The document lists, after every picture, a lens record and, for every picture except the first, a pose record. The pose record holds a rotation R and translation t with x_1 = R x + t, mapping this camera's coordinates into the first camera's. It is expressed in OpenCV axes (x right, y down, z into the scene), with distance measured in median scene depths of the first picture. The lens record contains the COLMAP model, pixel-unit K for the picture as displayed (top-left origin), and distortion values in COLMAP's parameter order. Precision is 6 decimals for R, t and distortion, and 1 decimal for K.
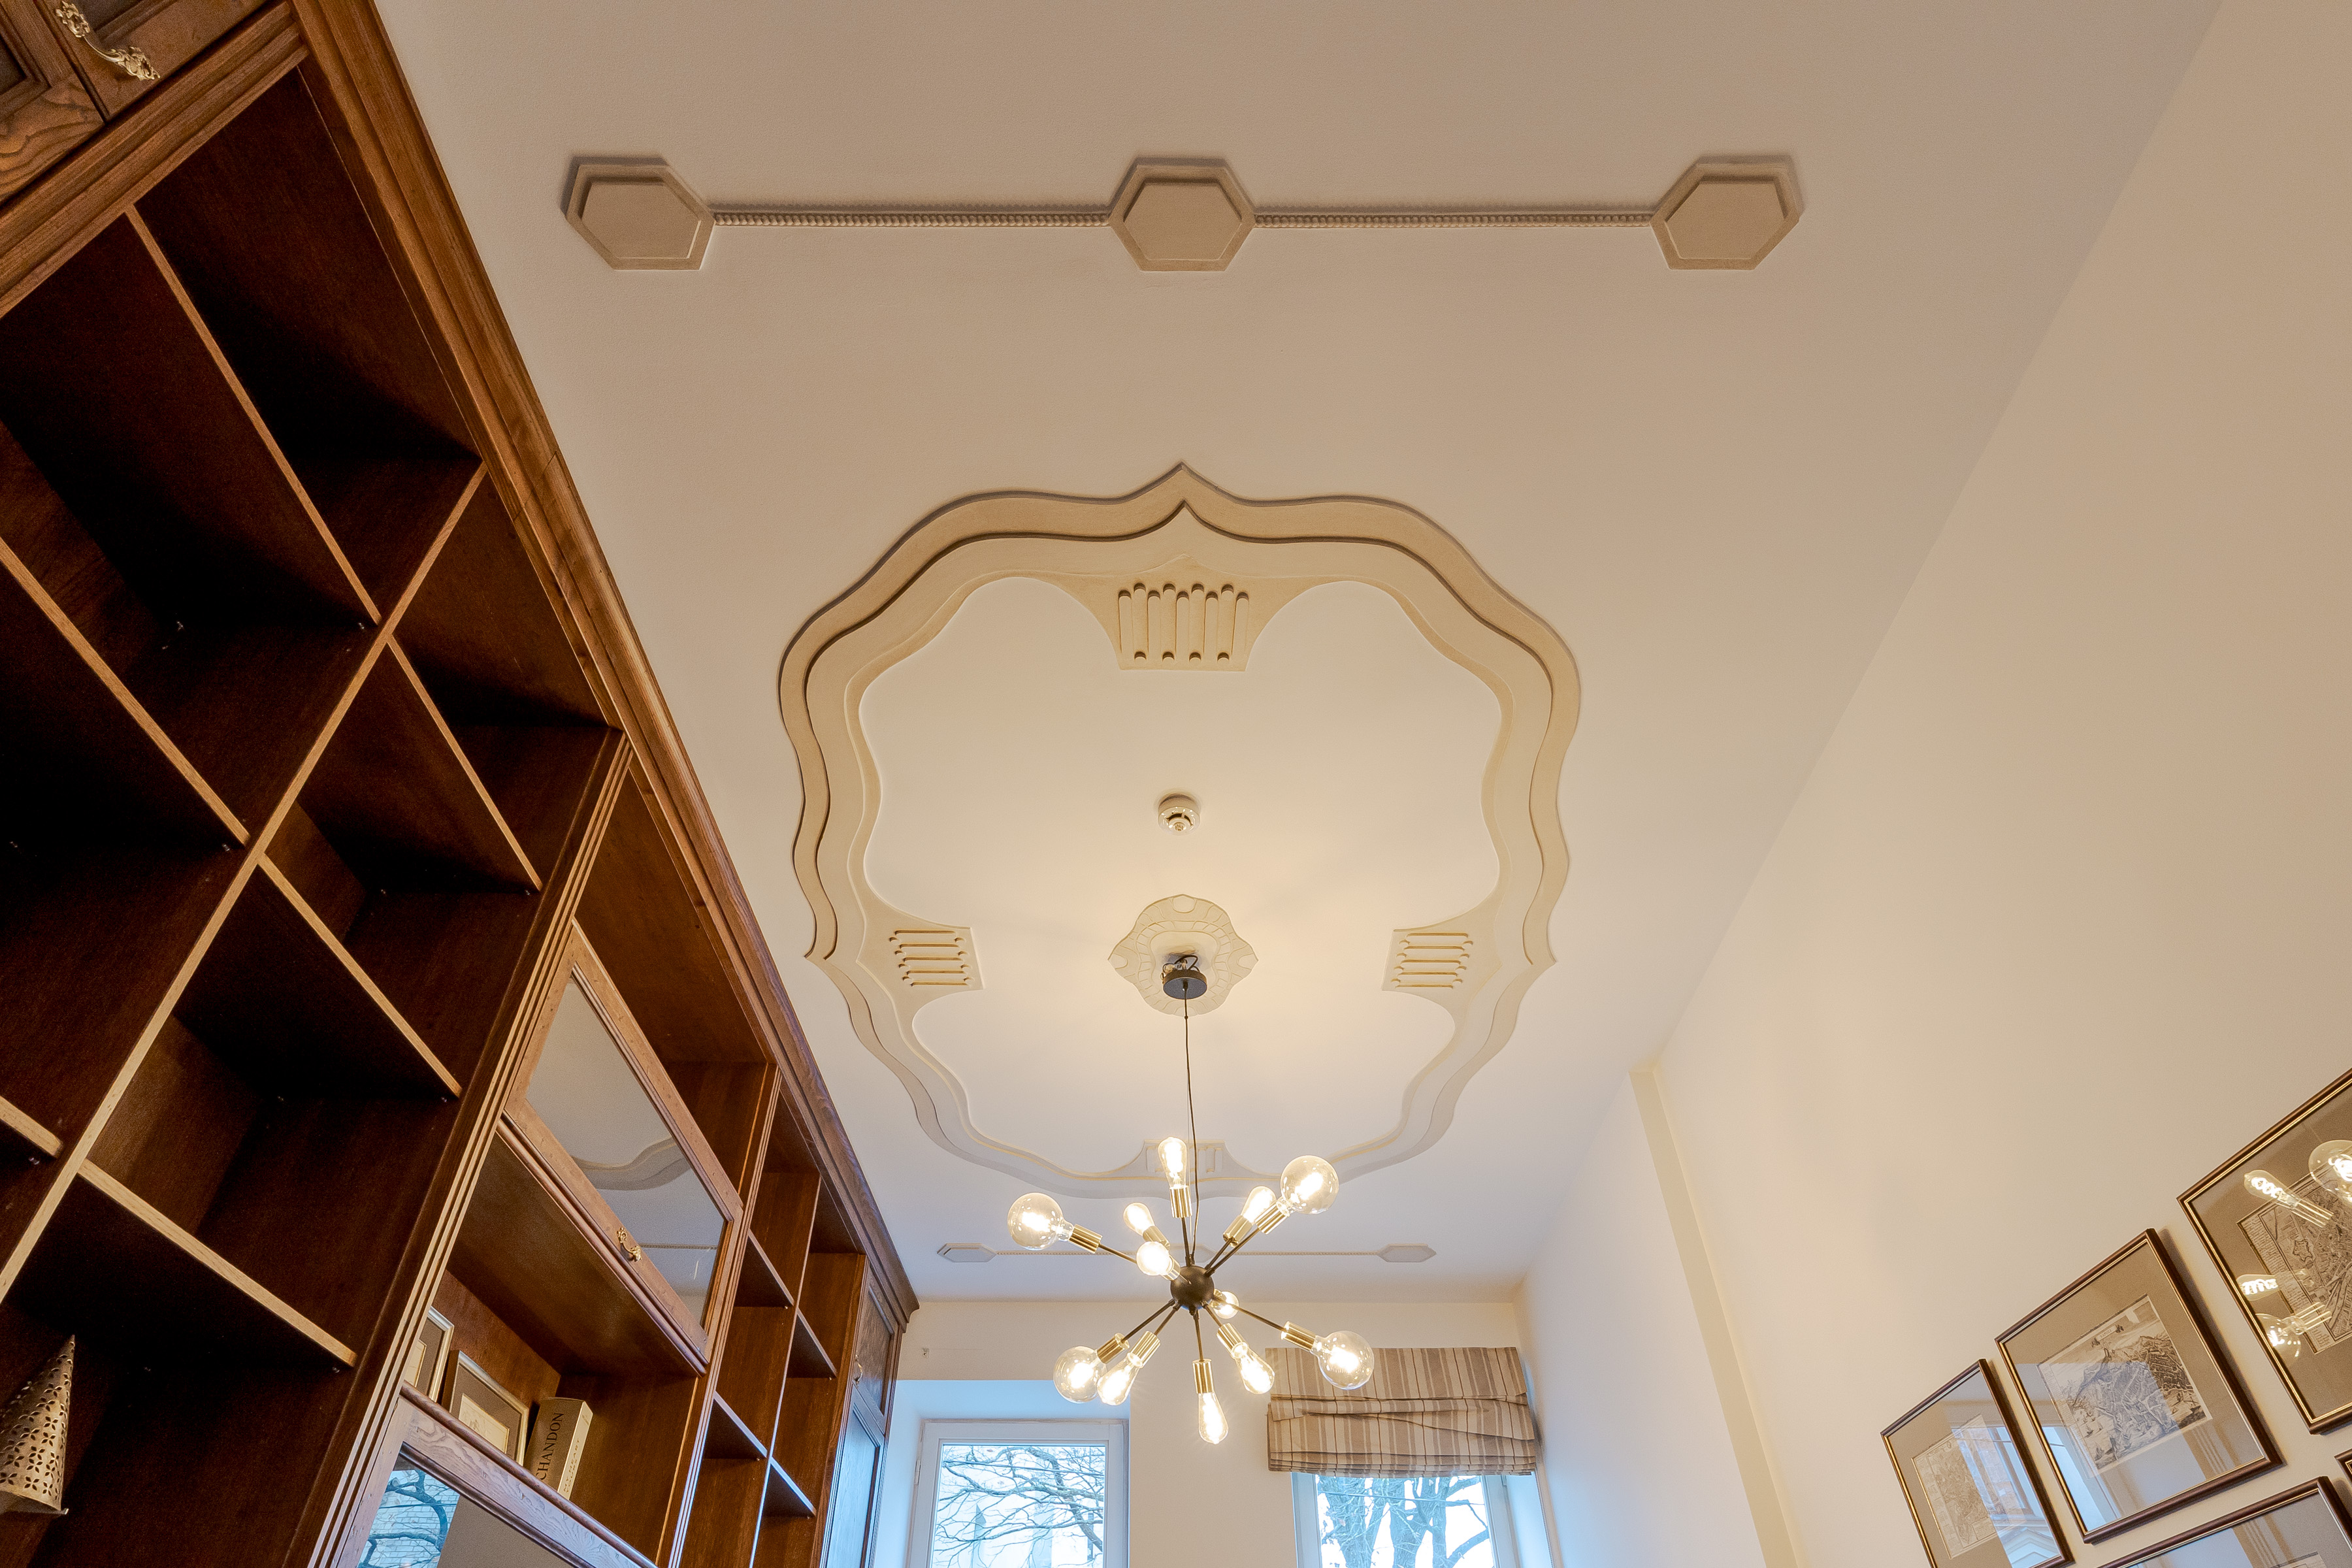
lens RADIAL K [[1263.7, 0, 1162.5], [0, 1263.7, 930.9], [0, 0, 1]] dist [0.005339, -0.002595]
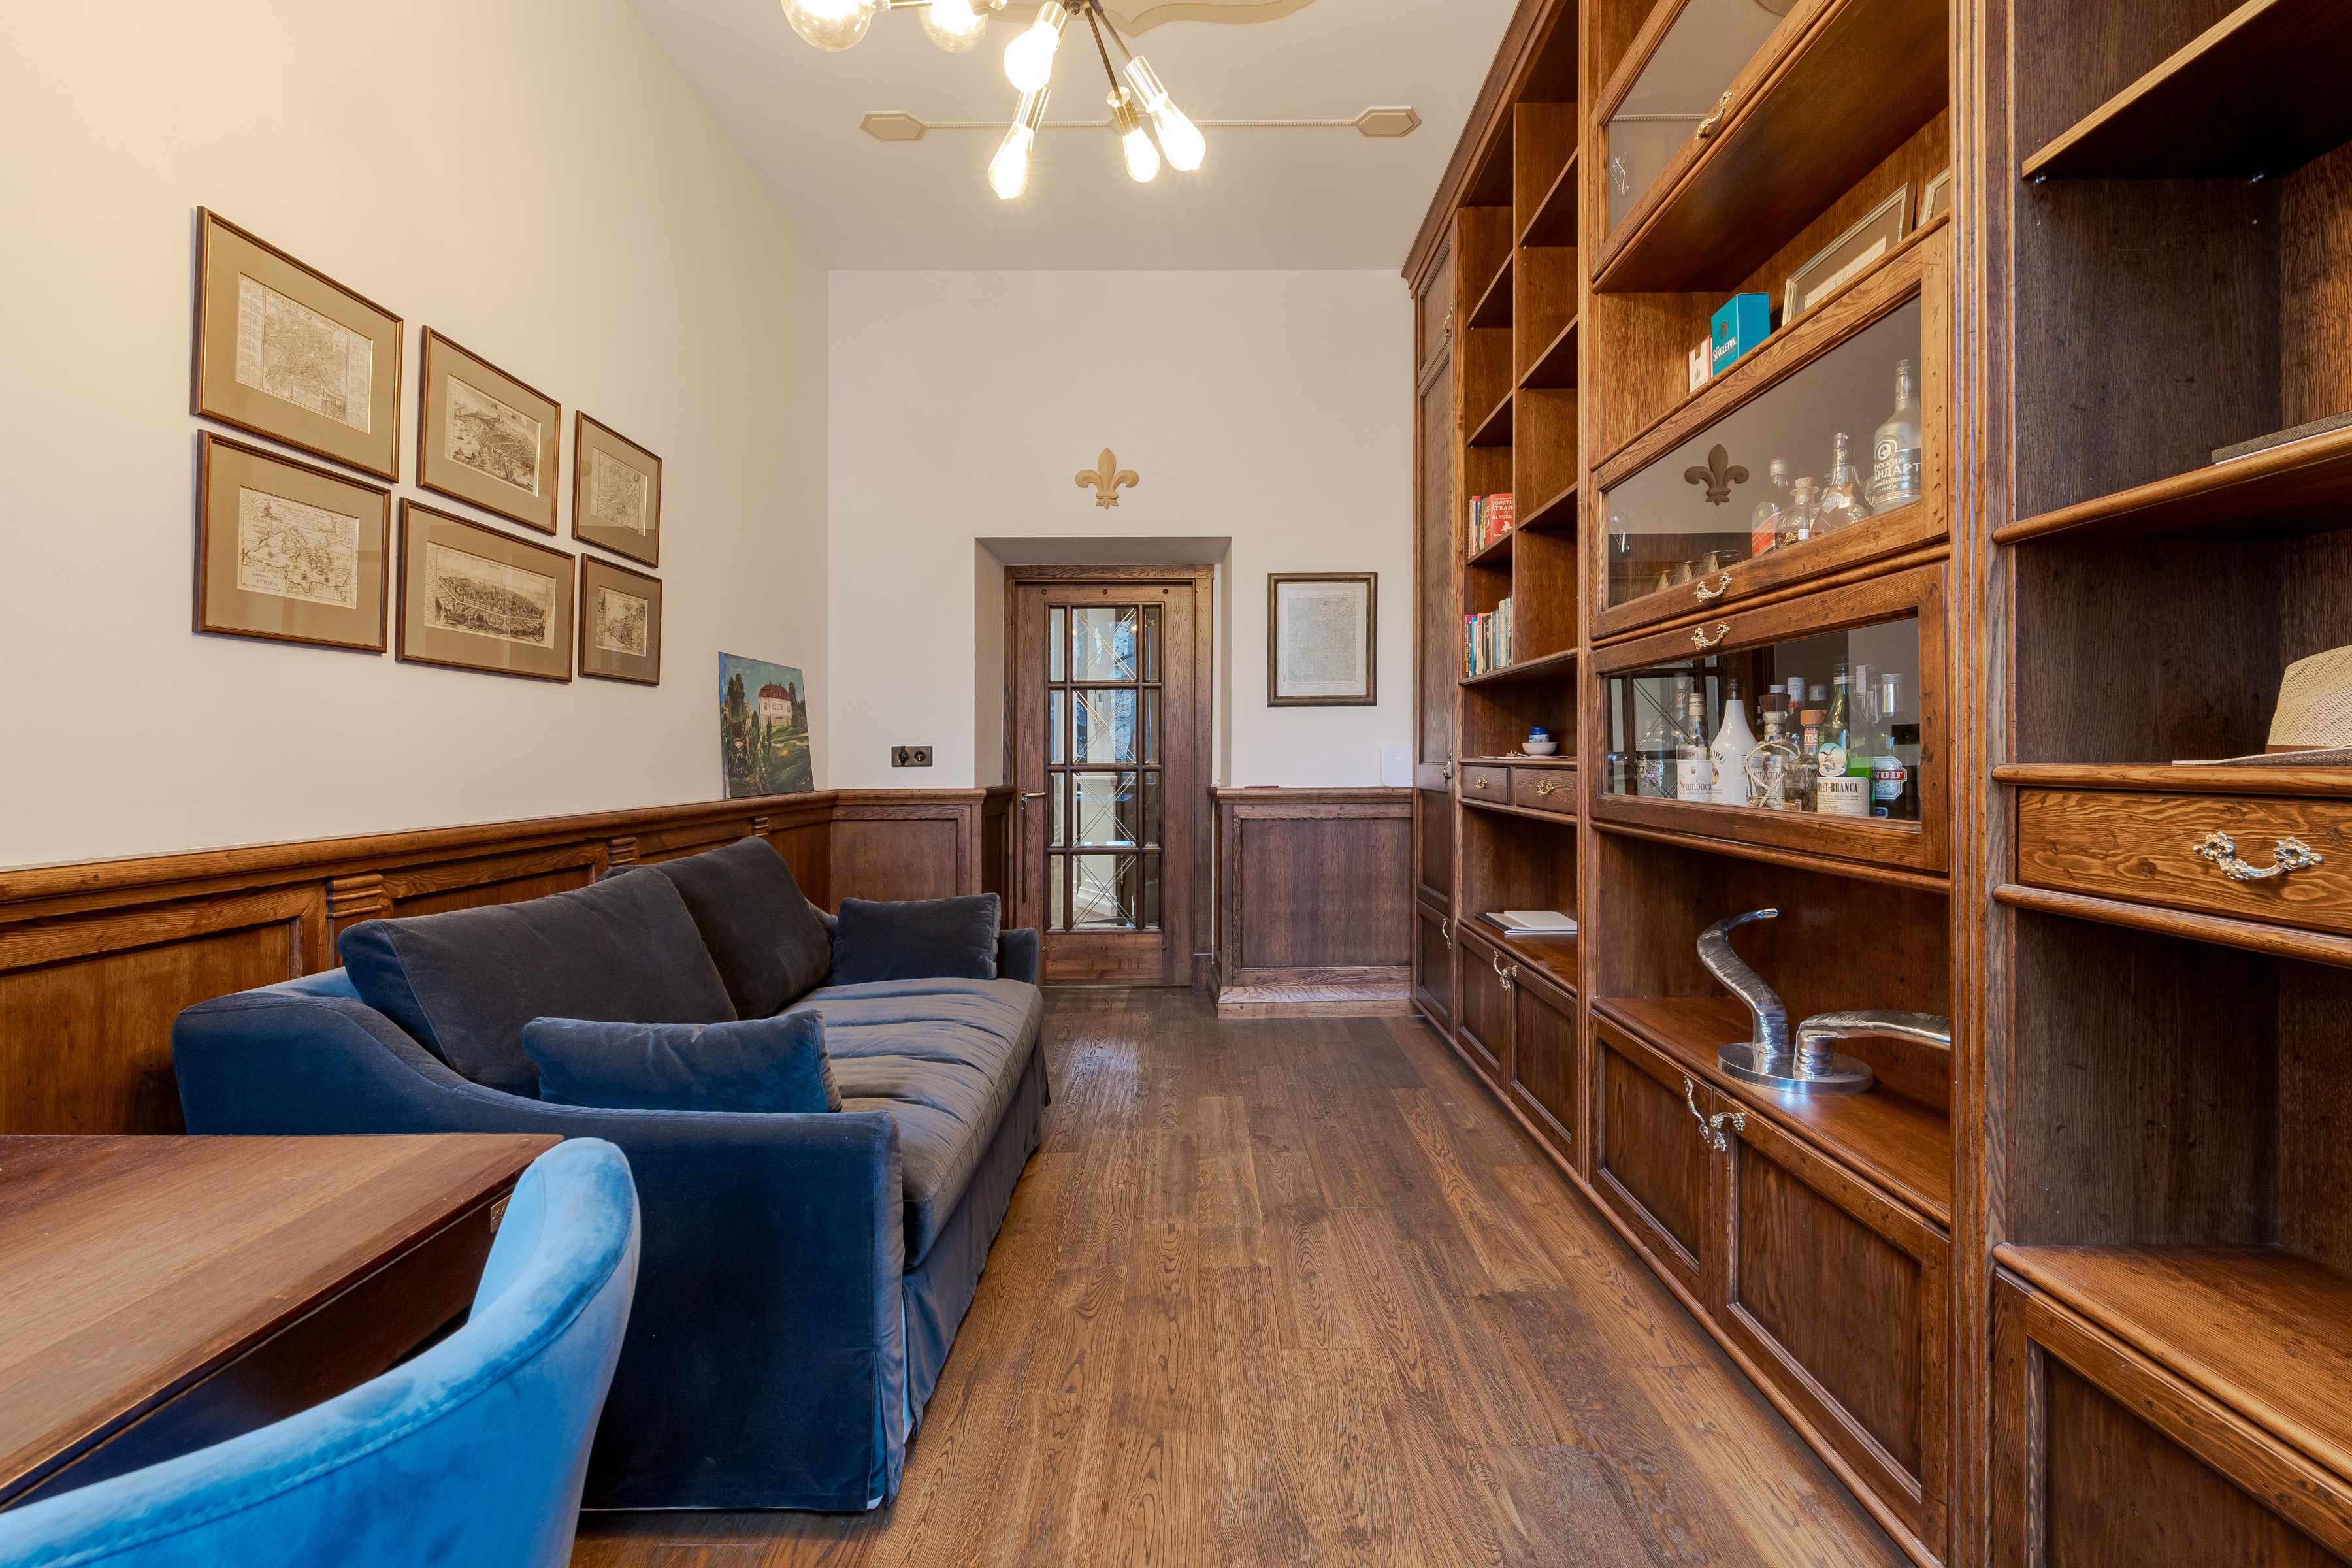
lens RADIAL K [[1038.7, 0, 1216.5], [0, 1038.7, 721.2], [0, 0, 1]] dist [-0.000482, -0.000071]
pose [[-0.999368, 0.008000, -0.034640, -0.018939], [0.028751, 0.754999, -0.655095, 0.574865], [0.020912, -0.655677, -0.754752, 0.689353]]
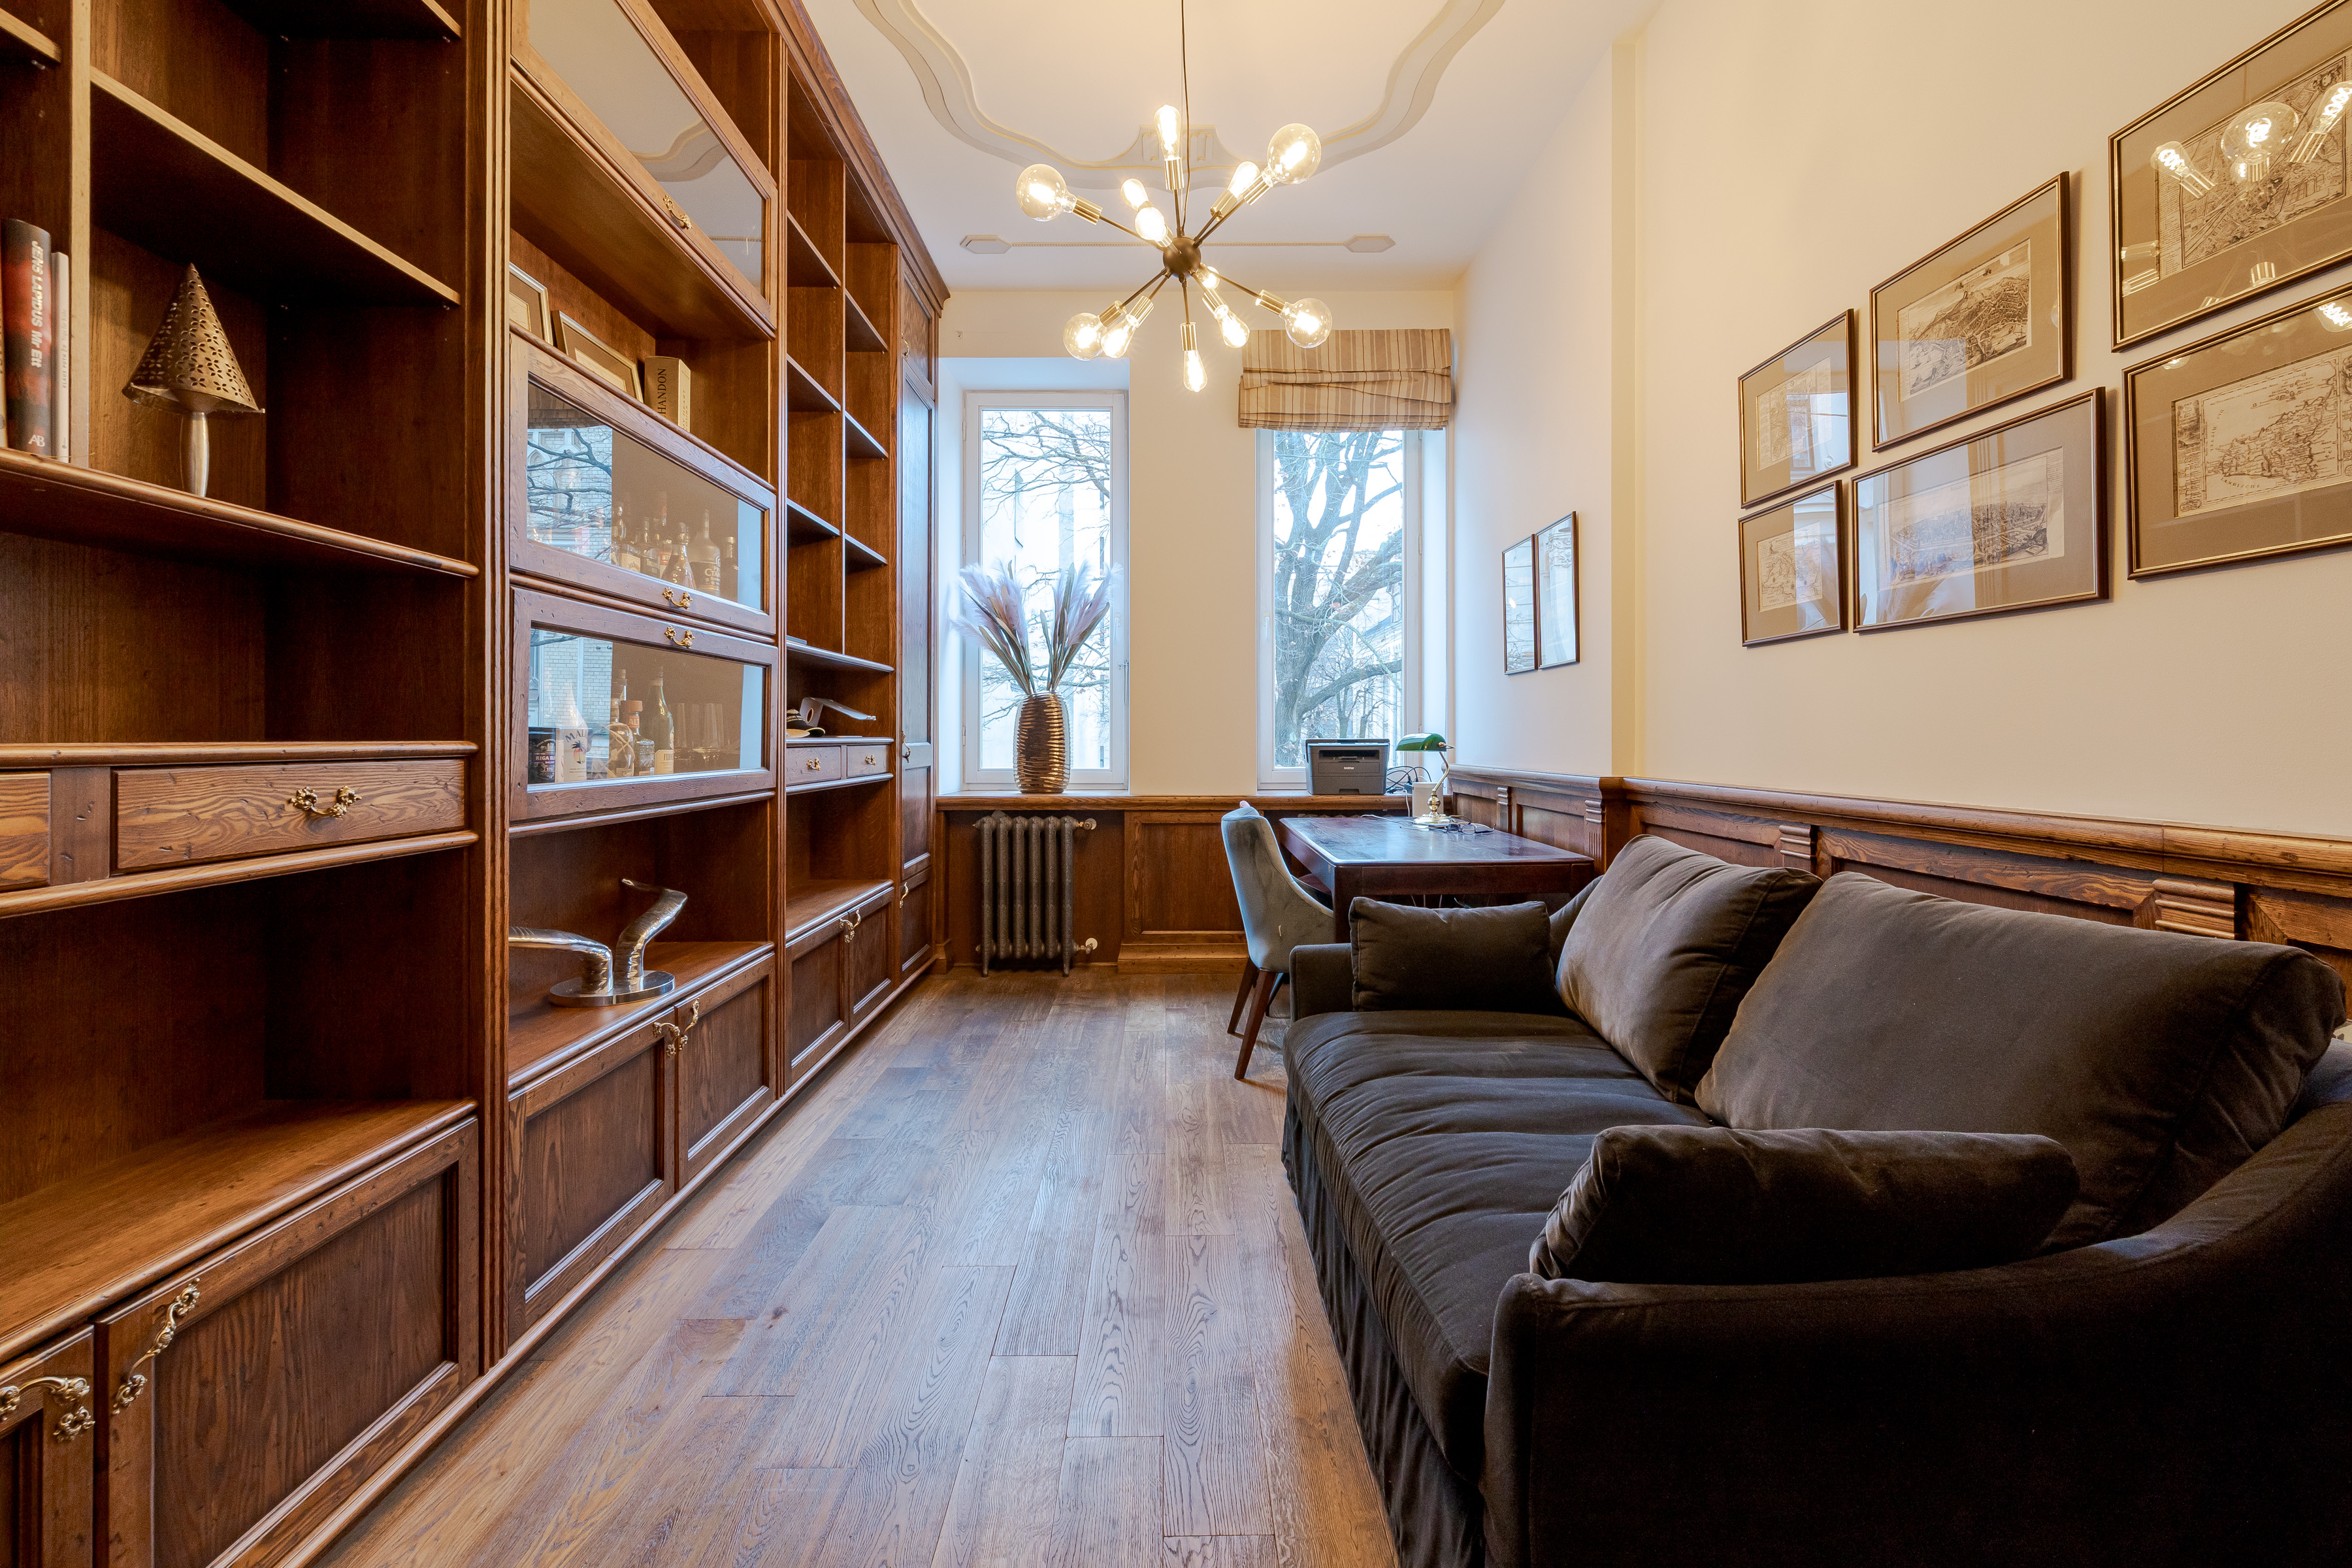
lens RADIAL K [[1013.1, 0, 1177.0], [0, 1013.1, 722.1], [0, 0, 1]] dist [-0.001425, -0.000291]
pose [[0.999678, 0.009059, 0.023685, 0.000692], [-0.021782, 0.784990, 0.619125, 0.032820], [-0.012984, -0.619442, 0.784935, 0.014359]]
